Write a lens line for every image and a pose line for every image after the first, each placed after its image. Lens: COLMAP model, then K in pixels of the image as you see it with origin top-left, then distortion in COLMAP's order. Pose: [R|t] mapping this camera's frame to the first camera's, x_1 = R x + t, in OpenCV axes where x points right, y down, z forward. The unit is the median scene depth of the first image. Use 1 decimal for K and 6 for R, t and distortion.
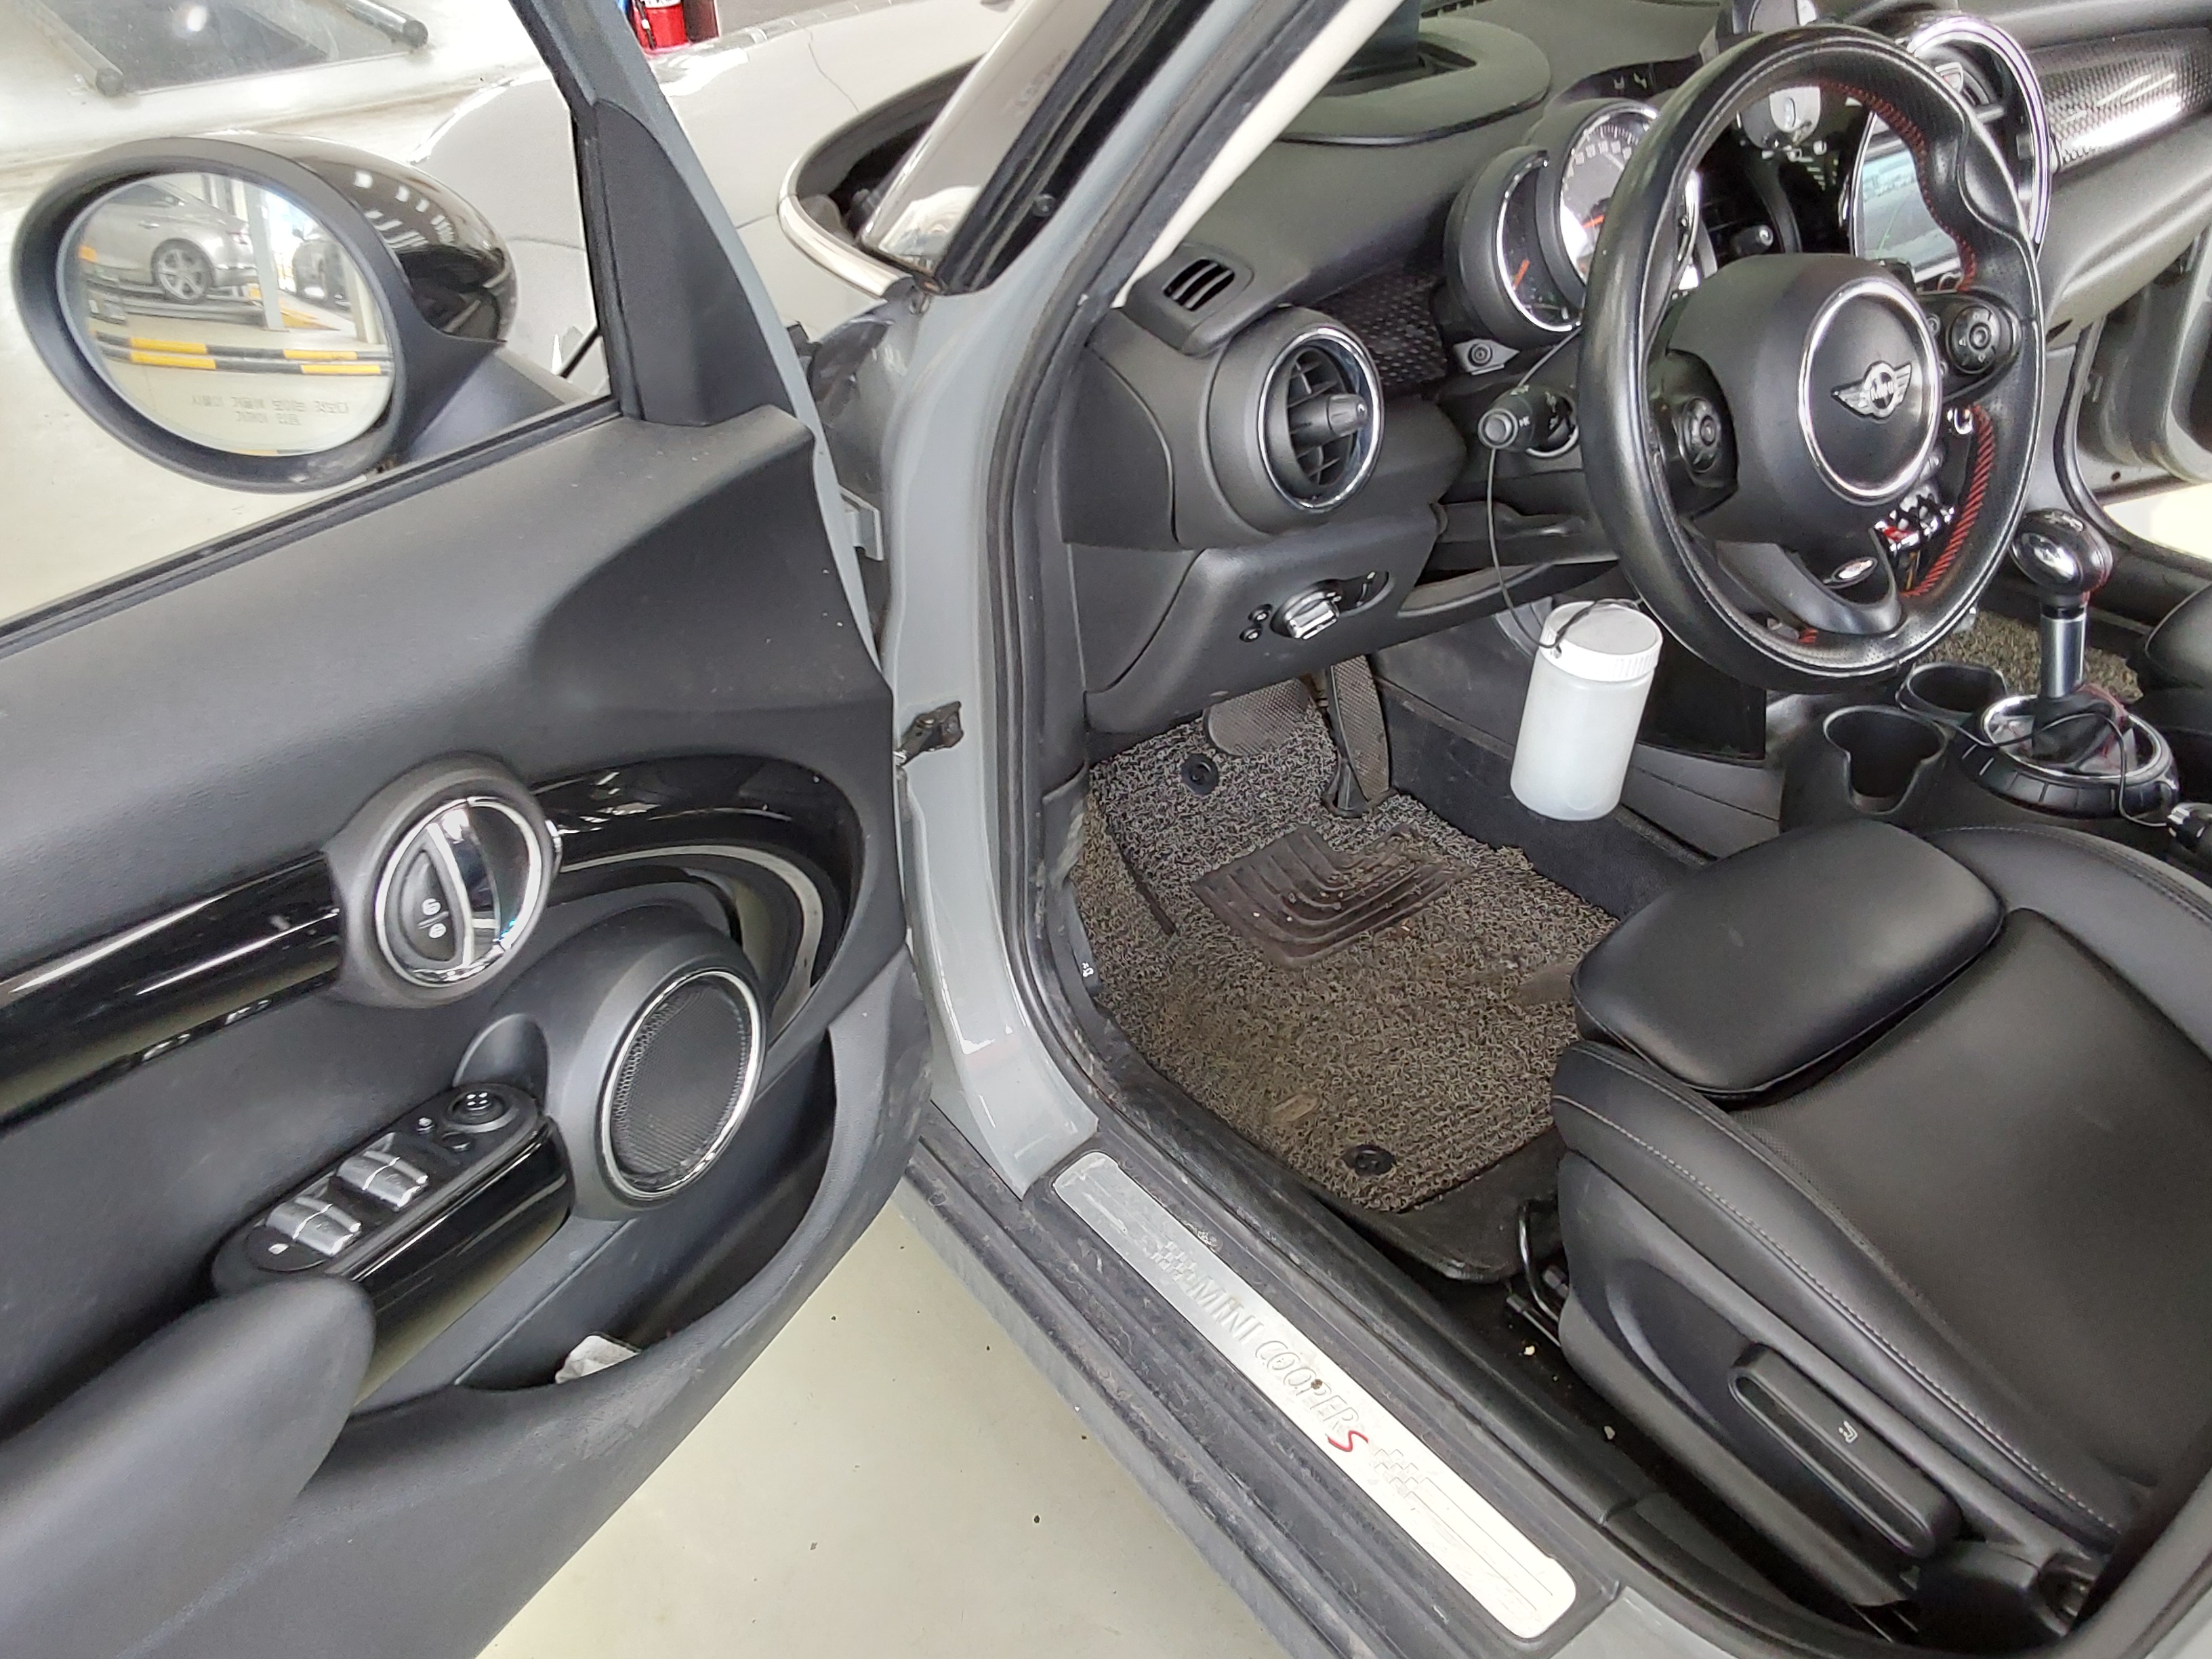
lens RADIAL K [[1843.5, 0, 1106.0], [0, 1843.5, 829.5], [0, 0, 1]] dist [0.157093, -0.251328]
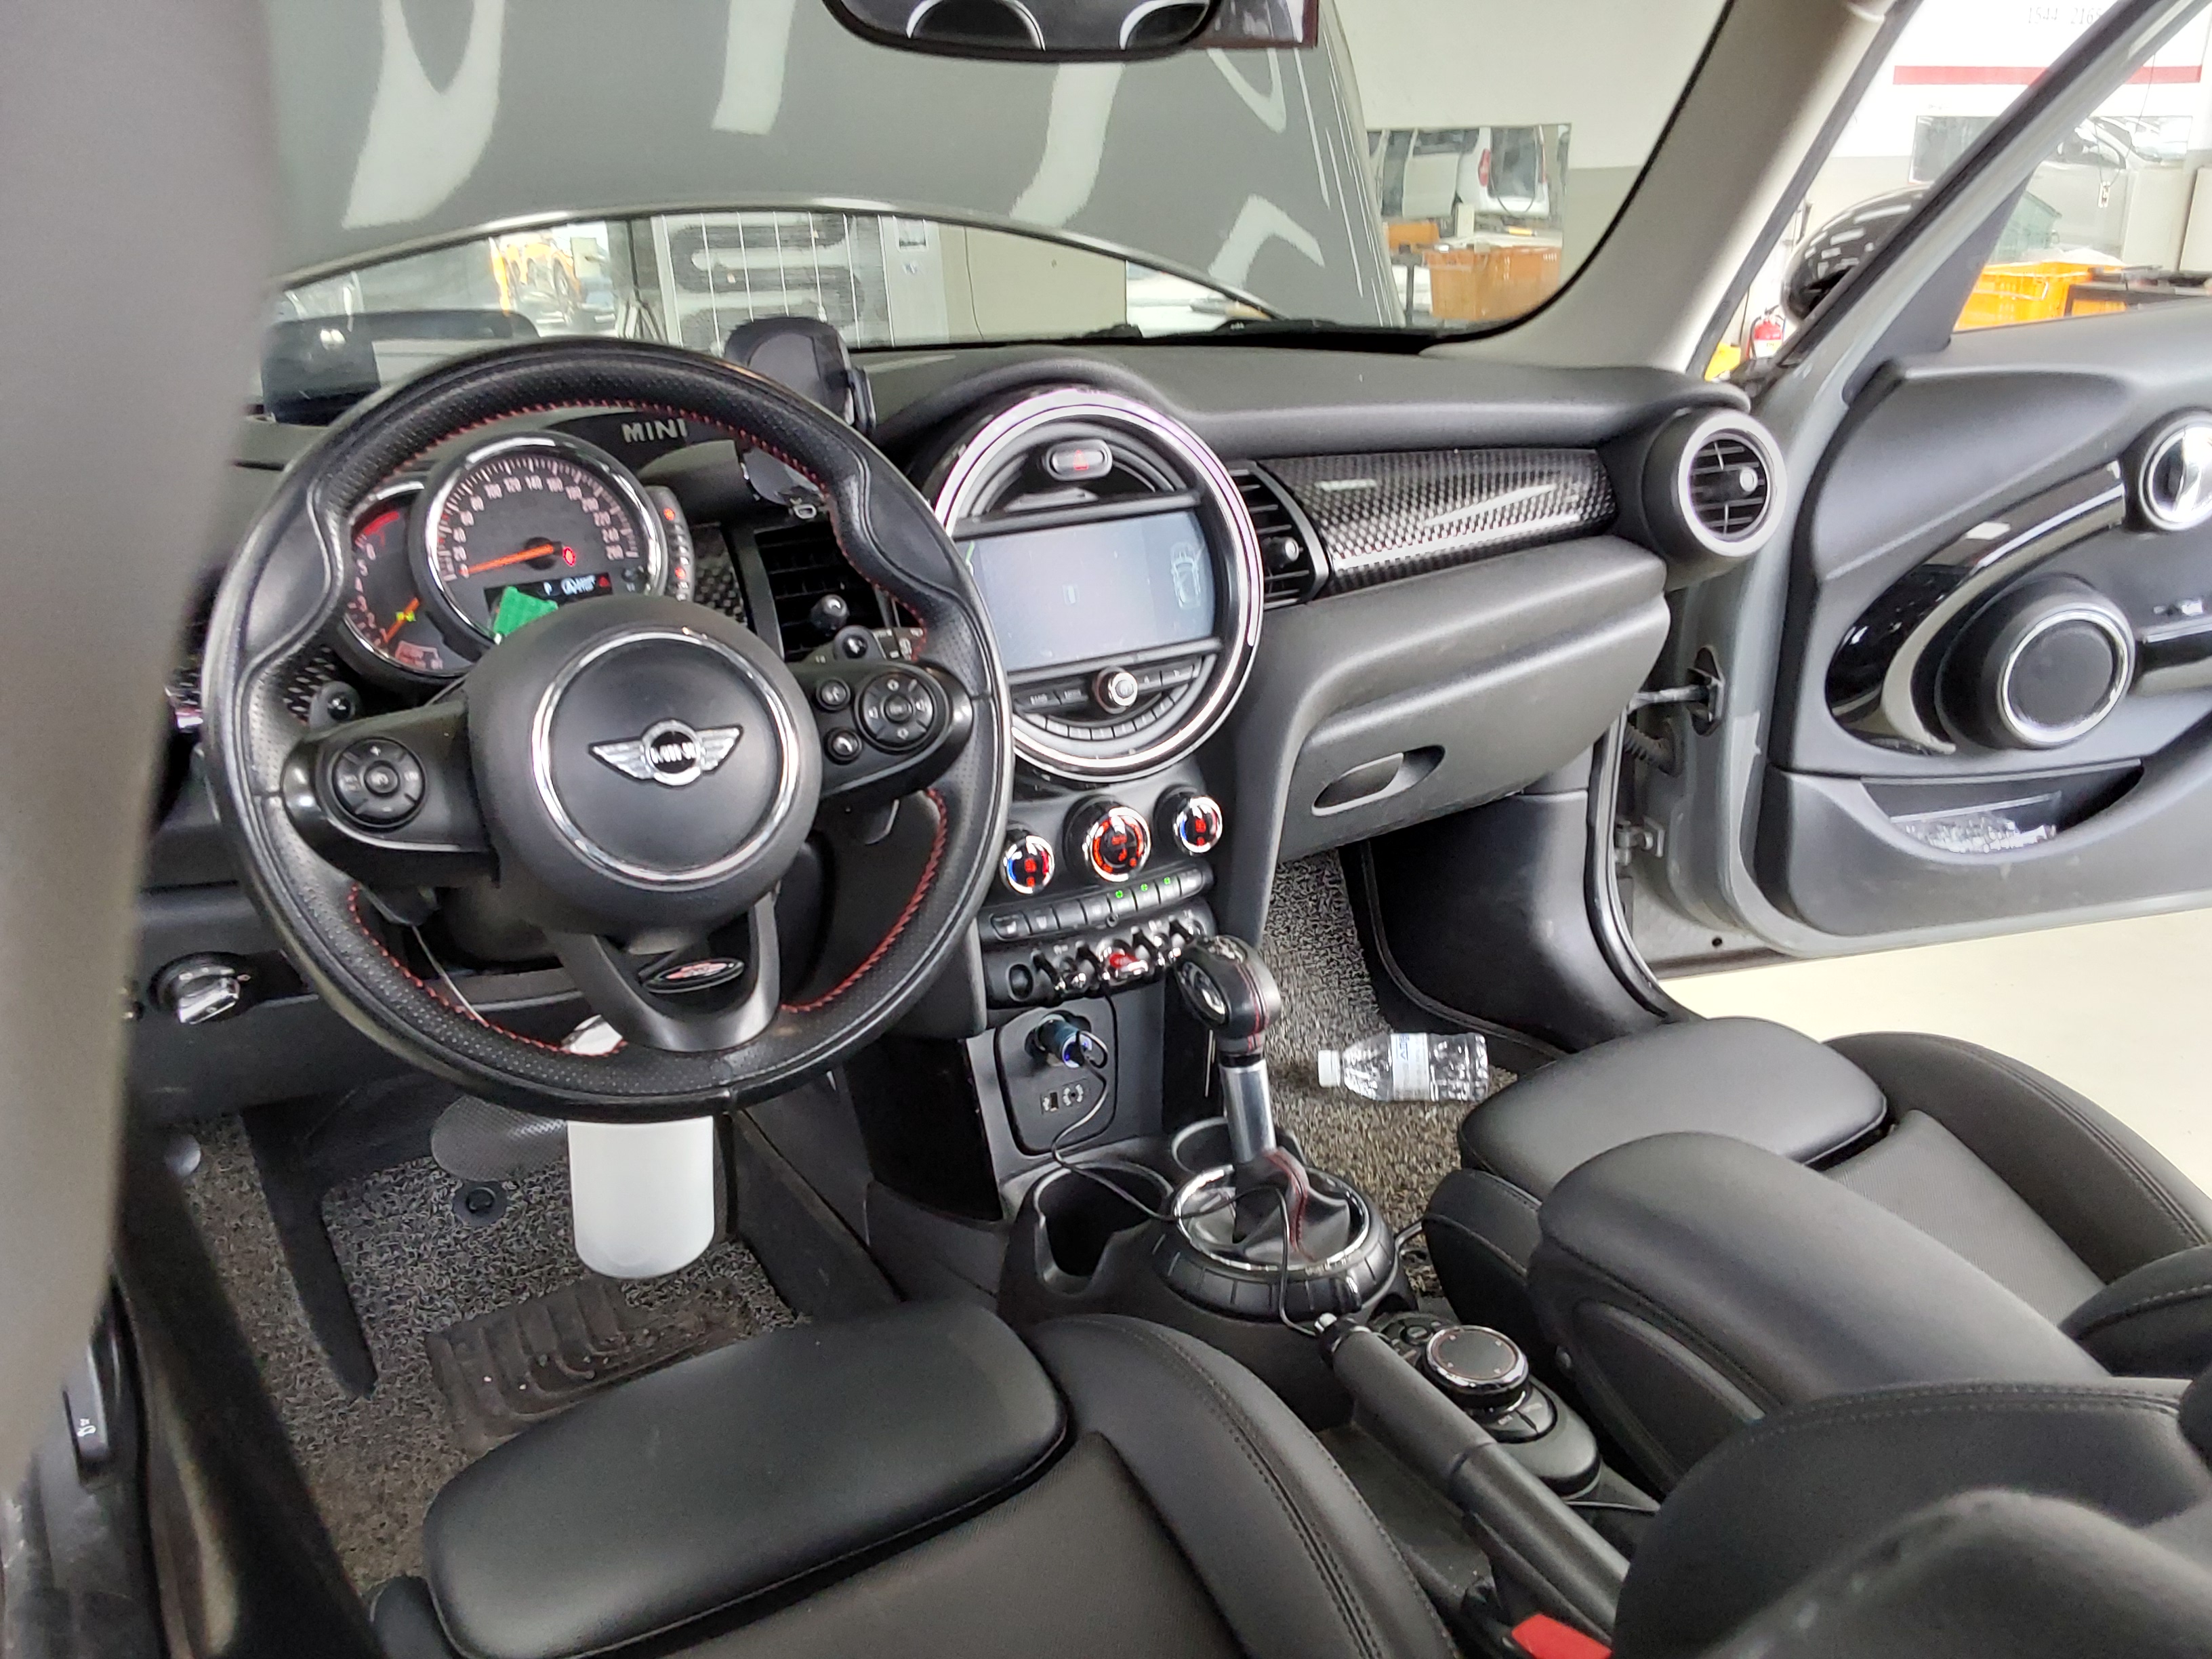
lens RADIAL K [[1843.5, 0, 1106.0], [0, 1843.5, 829.5], [0, 0, 1]] dist [0.157093, -0.251328]
pose [[0.996008, 0.052762, -0.072002, 0.511695], [-0.068307, 0.969767, -0.234276, -0.017896], [0.057464, 0.238259, 0.969500, 0.178356]]
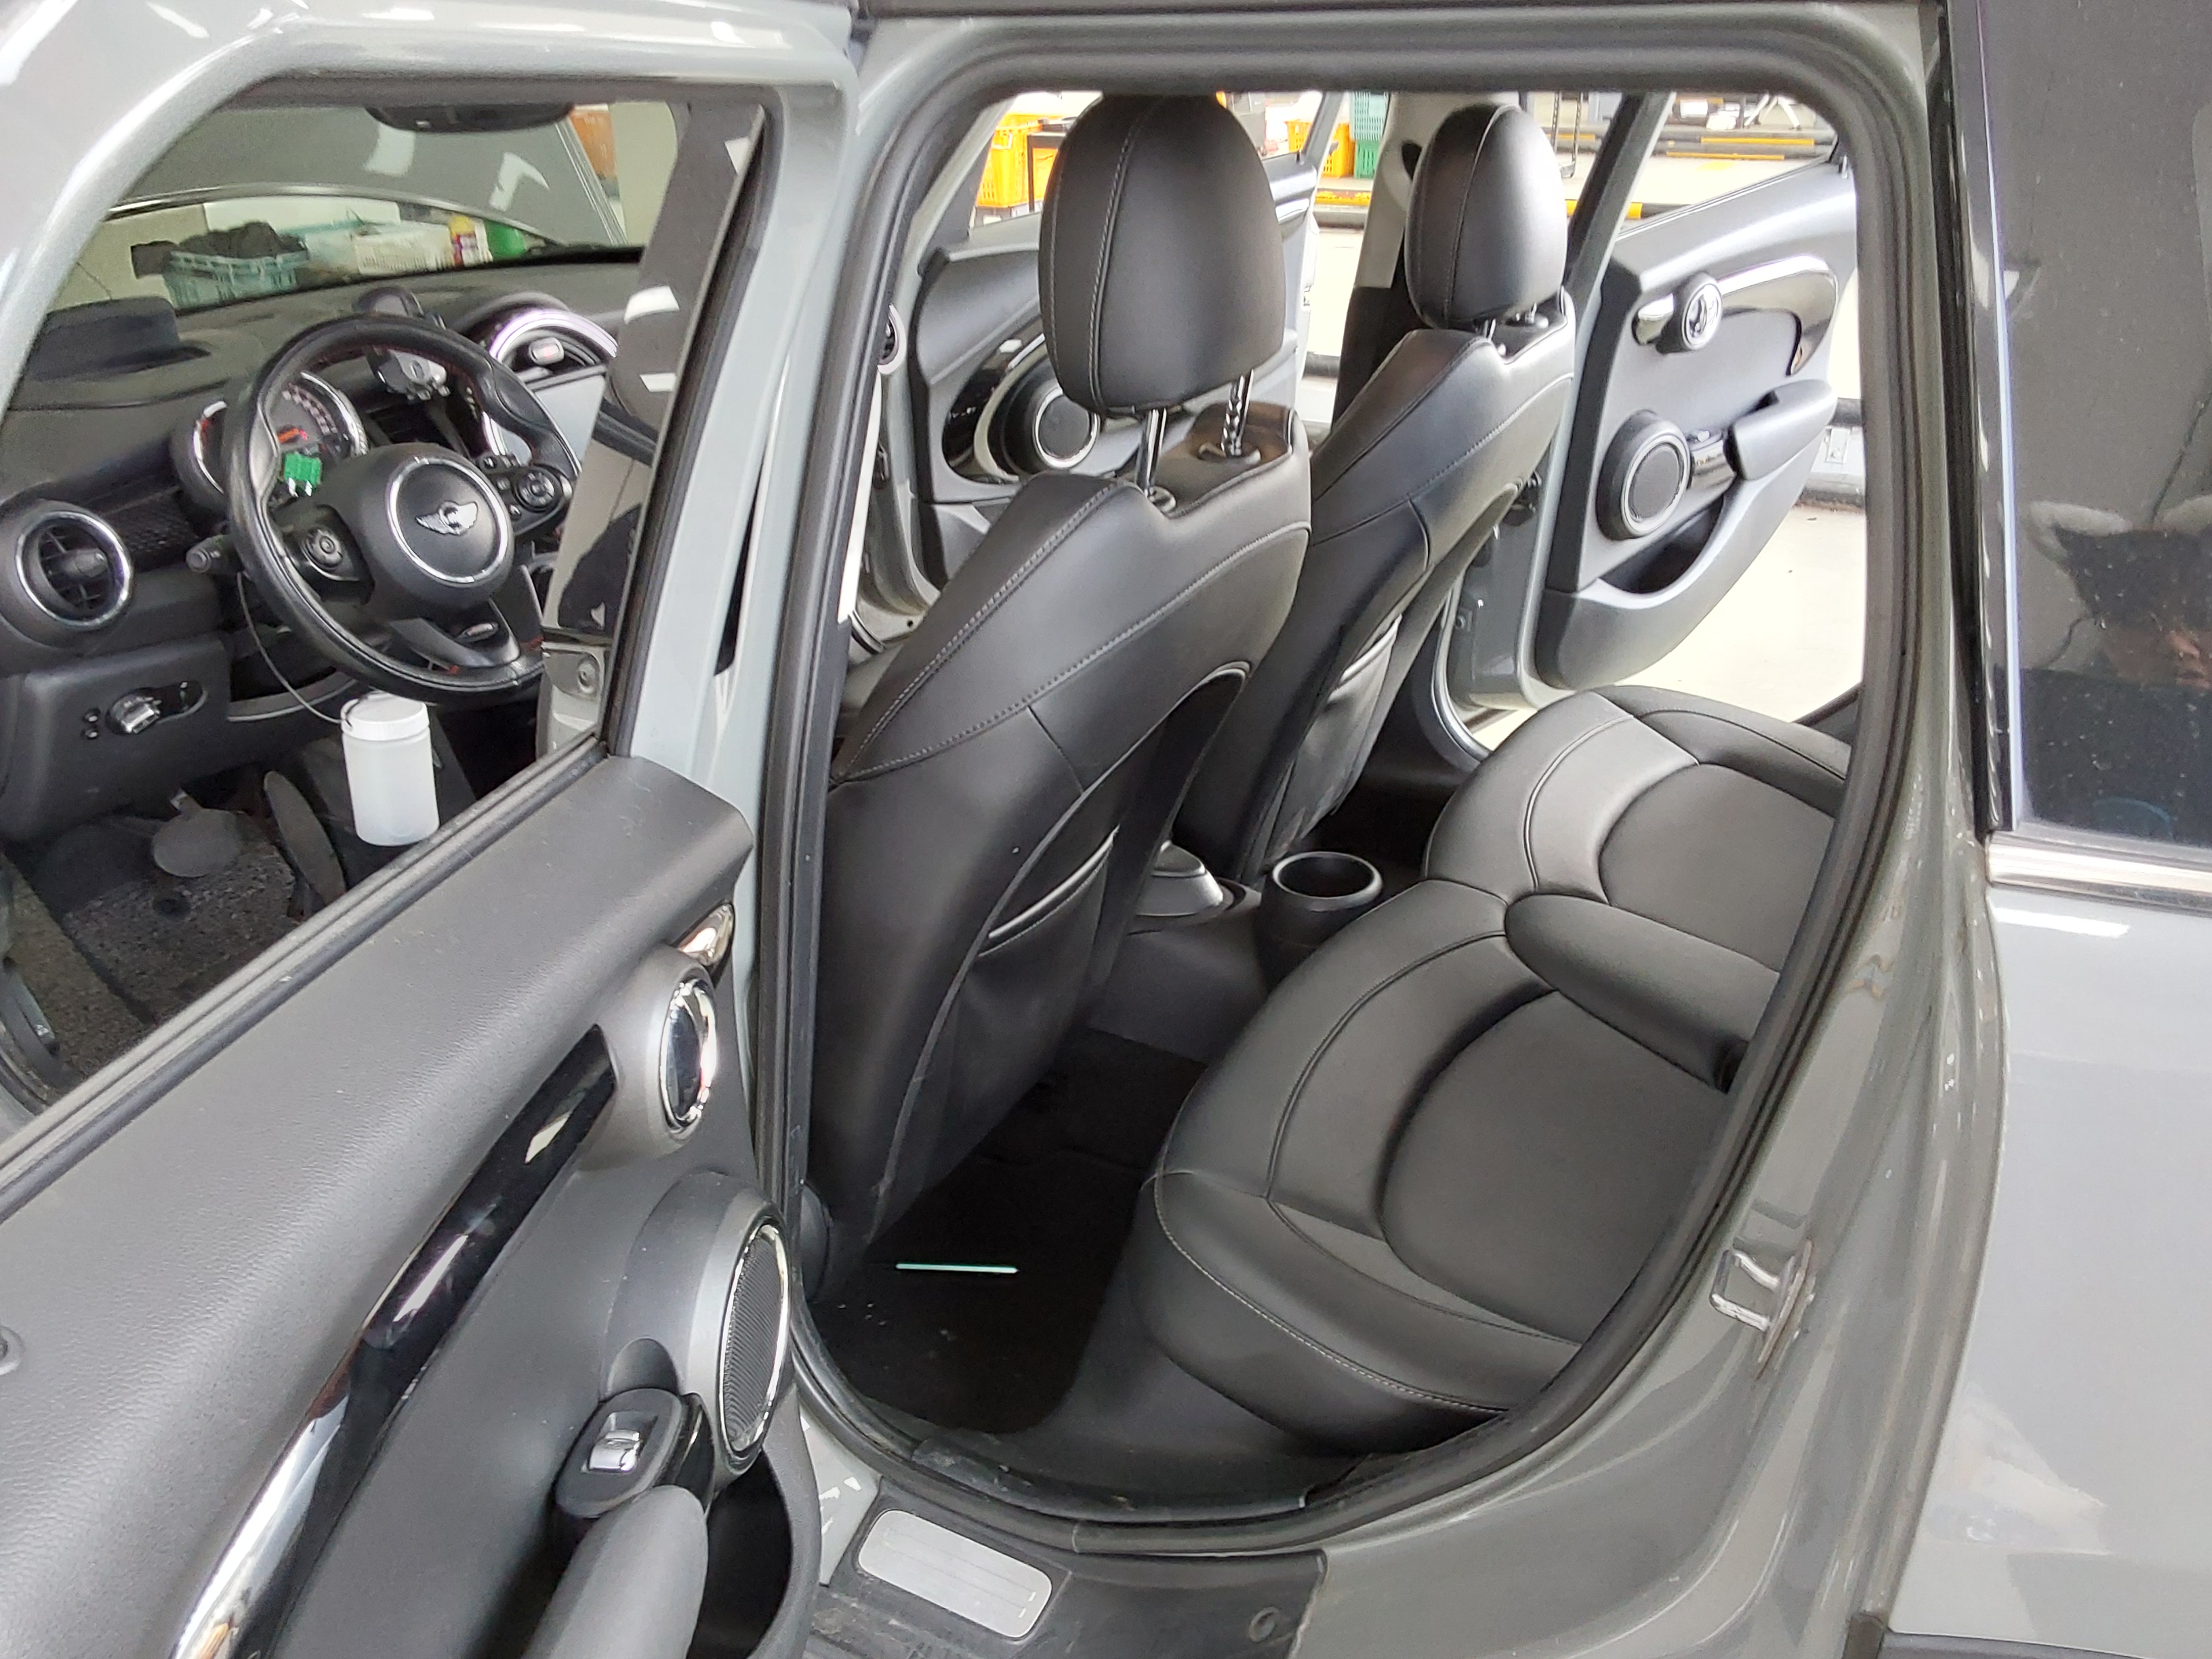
lens RADIAL K [[1843.5, 0, 1106.0], [0, 1843.5, 829.5], [0, 0, 1]] dist [0.157093, -0.251328]
pose [[0.916904, -0.160289, 0.365505, 0.225114], [0.219240, 0.967542, -0.125679, 0.285657], [-0.333497, 0.195369, 0.922286, -0.519685]]
